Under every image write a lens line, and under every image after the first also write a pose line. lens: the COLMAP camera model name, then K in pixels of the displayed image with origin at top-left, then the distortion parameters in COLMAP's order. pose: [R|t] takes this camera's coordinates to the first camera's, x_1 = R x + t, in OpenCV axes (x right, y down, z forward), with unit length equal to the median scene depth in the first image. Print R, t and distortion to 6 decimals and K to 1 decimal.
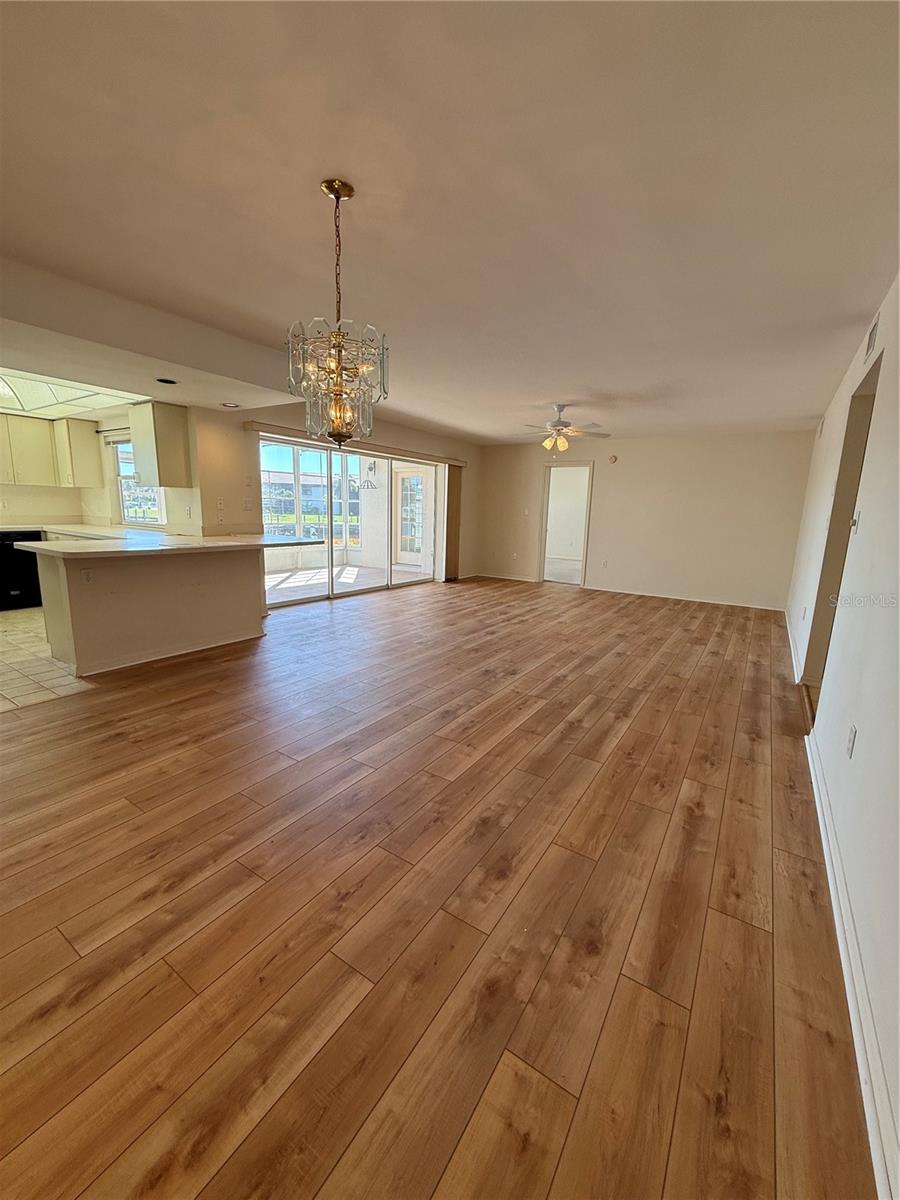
lens RADIAL K [[479.9, 0, 451.8], [0, 479.9, 597.2], [0, 0, 1]] dist [-0.000808, 0.000066]
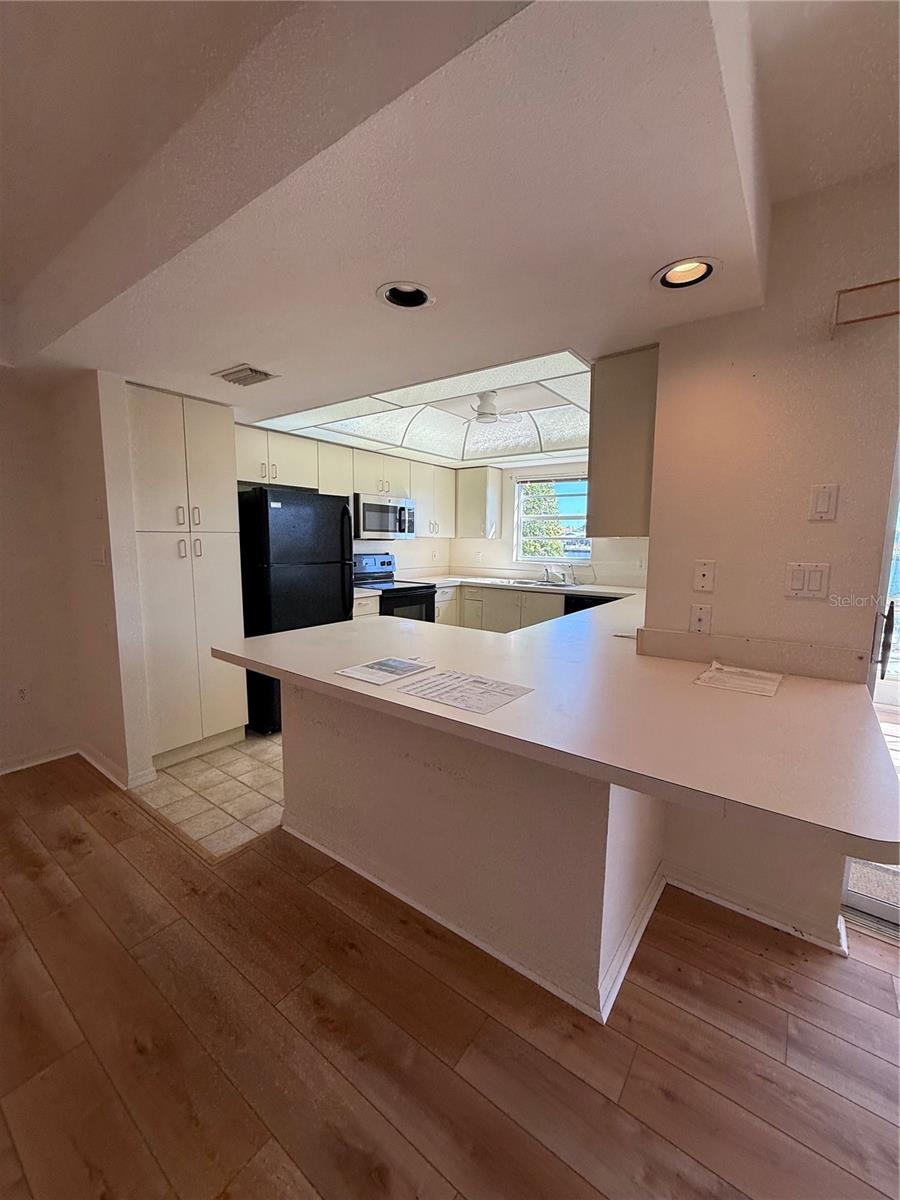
lens RADIAL K [[481.2, 0, 451.3], [0, 481.2, 596.1], [0, 0, 1]] dist [0.001189, -0.000022]
pose [[-0.062658, 0.121494, -0.990613, -0.222401], [-0.174248, 0.975986, 0.130722, -0.400796], [0.982706, 0.180803, -0.039983, 1.710529]]
